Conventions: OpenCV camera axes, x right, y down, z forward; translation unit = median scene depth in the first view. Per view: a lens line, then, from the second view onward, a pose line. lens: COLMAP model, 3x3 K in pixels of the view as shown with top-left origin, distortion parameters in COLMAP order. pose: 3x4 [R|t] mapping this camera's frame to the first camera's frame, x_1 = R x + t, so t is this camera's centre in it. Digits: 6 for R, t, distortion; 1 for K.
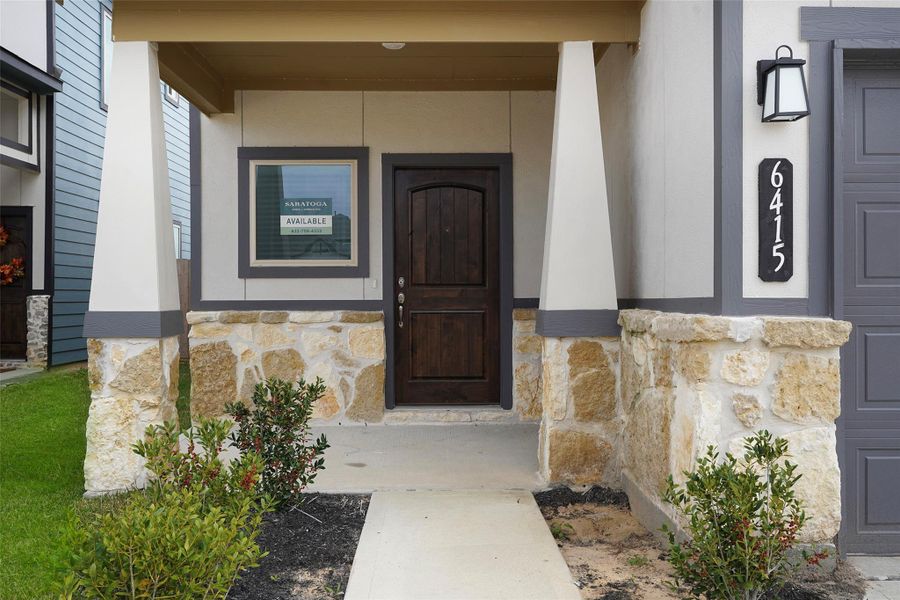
lens RADIAL K [[788.9, 0, 450.6], [0, 788.9, 289.6], [0, 0, 1]] dist [-0.008641, -0.004311]
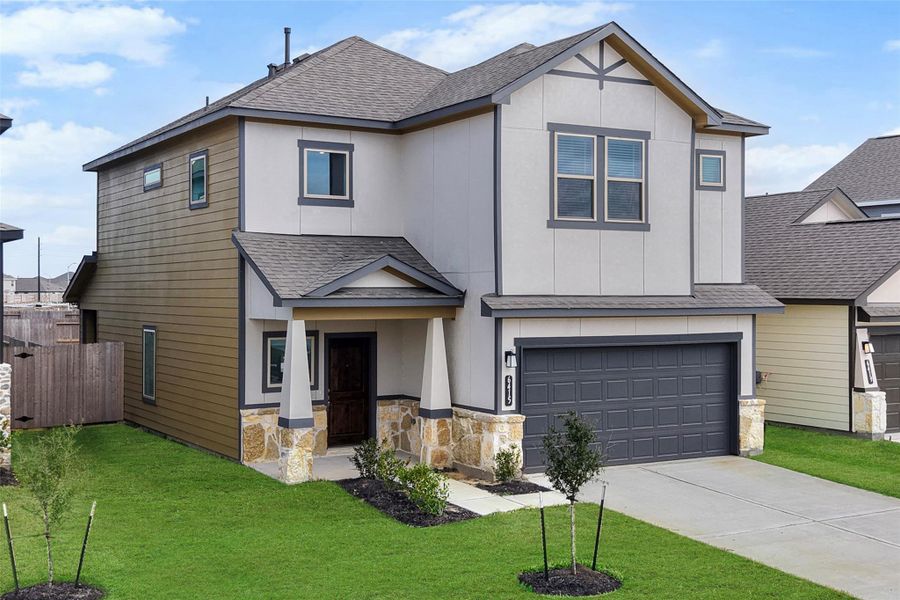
lens RADIAL K [[1094.1, 0, 446.6], [0, 1094.1, 263.9], [0, 0, 1]] dist [0.169928, -0.013523]
pose [[0.871600, 0.013631, 0.490028, -2.372375], [-0.006131, 0.999838, -0.016906, -0.578279], [-0.490179, 0.011730, 0.871543, -3.388446]]
